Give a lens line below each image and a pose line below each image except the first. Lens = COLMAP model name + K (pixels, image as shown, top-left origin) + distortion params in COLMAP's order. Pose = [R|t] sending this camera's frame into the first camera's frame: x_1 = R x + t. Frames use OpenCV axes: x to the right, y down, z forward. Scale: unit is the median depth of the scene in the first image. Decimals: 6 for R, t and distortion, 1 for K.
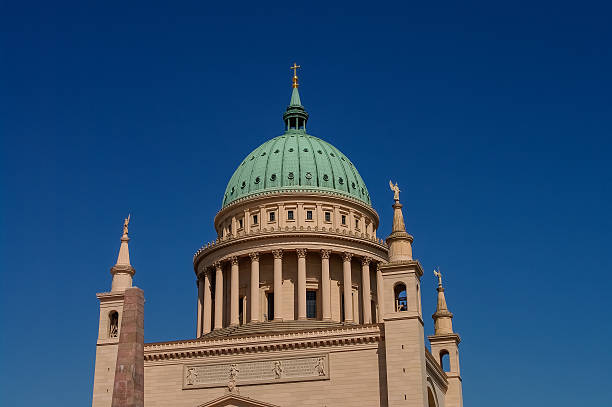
lens RADIAL K [[842.9, 0, 306.0], [0, 842.9, 203.5], [0, 0, 1]] dist [-0.014955, -0.023283]
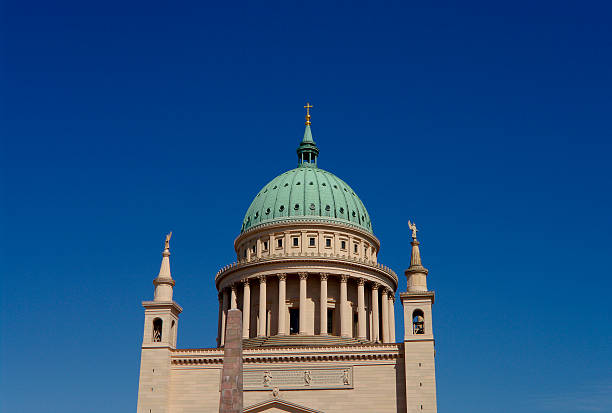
lens RADIAL K [[800.5, 0, 314.2], [0, 800.5, 207.8], [0, 0, 1]] dist [-0.015210, -0.005658]
pose [[0.988825, 0.072020, 0.130531, -0.168048], [-0.072452, 0.997371, -0.001437, -0.032208], [-0.130292, -0.008036, 0.991443, -0.081668]]
